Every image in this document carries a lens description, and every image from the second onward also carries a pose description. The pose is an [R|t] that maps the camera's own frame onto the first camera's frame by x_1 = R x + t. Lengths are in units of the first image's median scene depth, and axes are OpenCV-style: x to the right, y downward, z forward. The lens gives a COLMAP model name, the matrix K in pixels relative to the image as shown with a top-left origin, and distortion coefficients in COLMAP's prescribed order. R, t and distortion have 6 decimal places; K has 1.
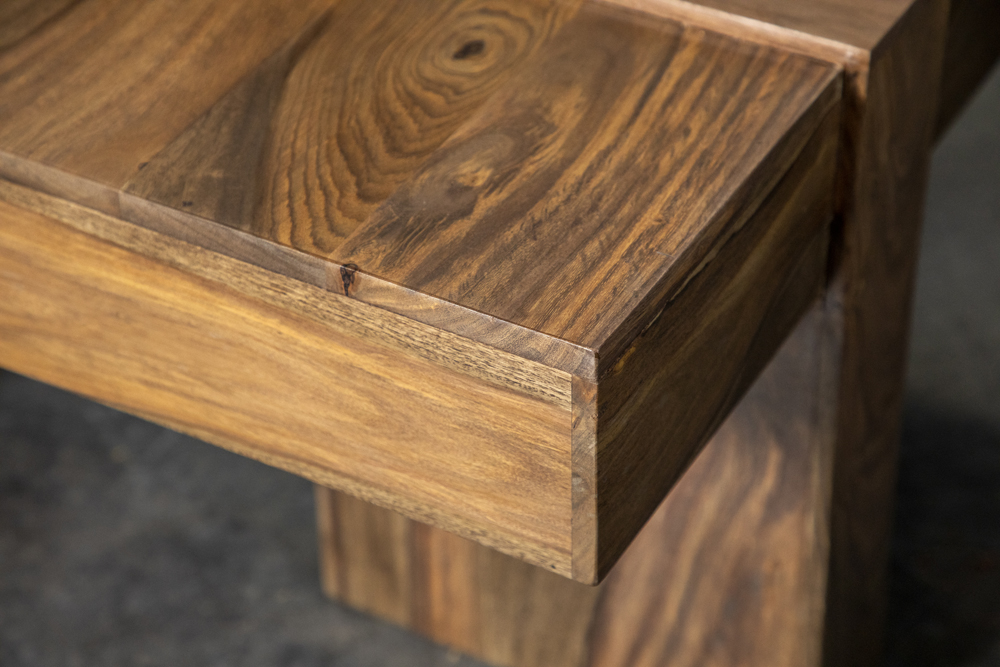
lens RADIAL K [[2499.5, 0, 504.3], [0, 2499.5, 334.9], [0, 0, 1]] dist [0.494818, 0.000000]
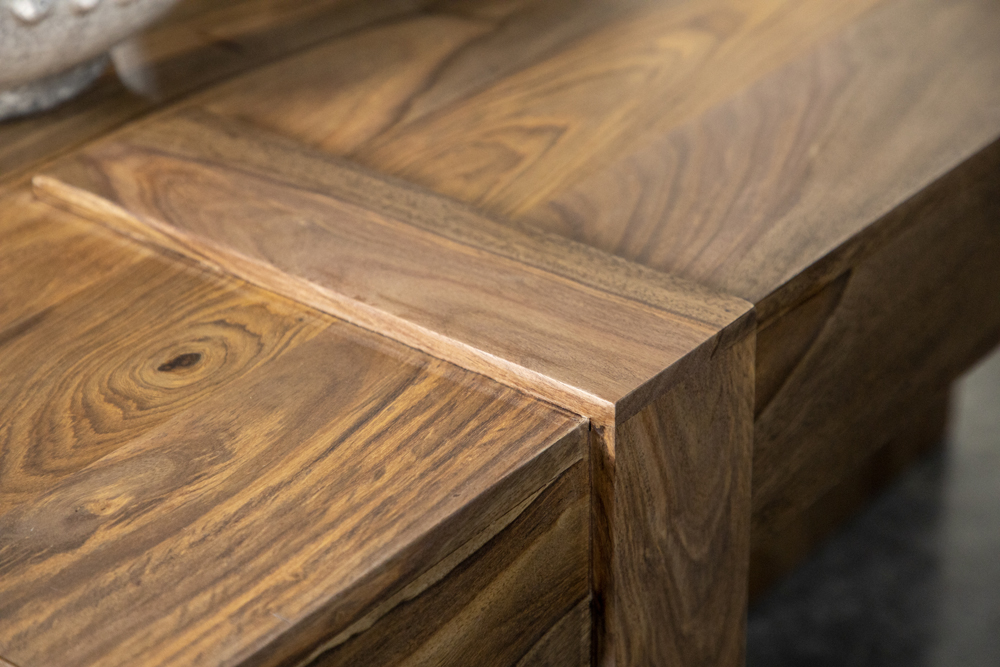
lens RADIAL K [[2226.8, 0, 497.1], [0, 2226.8, 335.7], [0, 0, 1]] dist [0.350570, 0.000000]
pose [[0.986008, 0.080629, -0.145900, 0.218386], [-0.101717, 0.984425, -0.143390, -0.023355], [0.132066, 0.156225, 0.978853, 0.266673]]
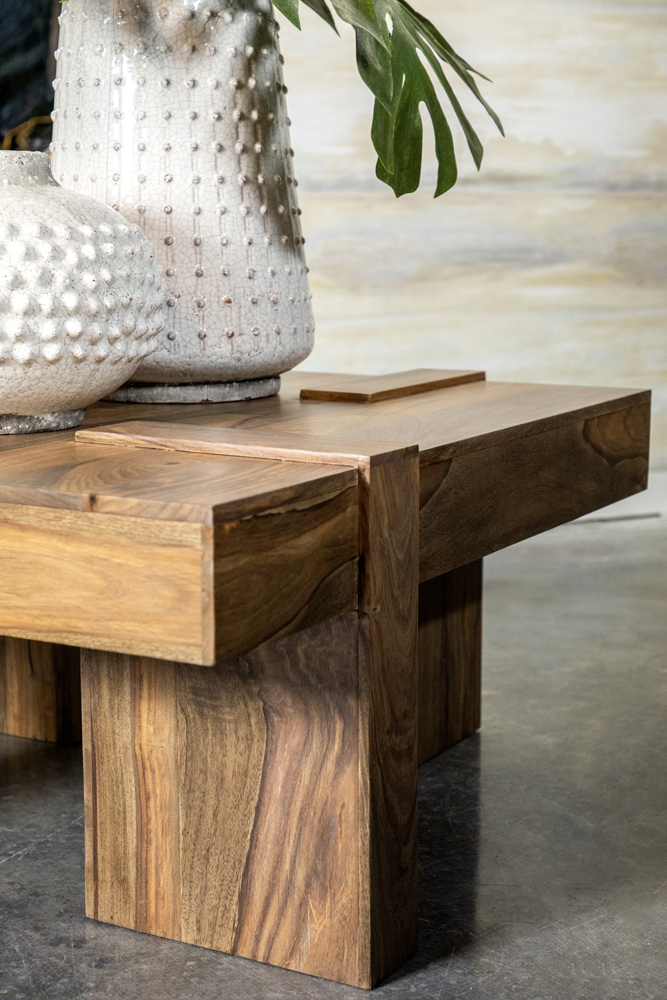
lens RADIAL K [[1771.0, 0, 341.8], [0, 1771.0, 497.3], [0, 0, 1]] dist [0.301194, 0.000000]
pose [[0.999822, 0.018728, 0.002336, 0.122618], [-0.015197, 0.872254, -0.488816, 0.619461], [-0.011192, 0.488694, 0.872384, -0.212158]]
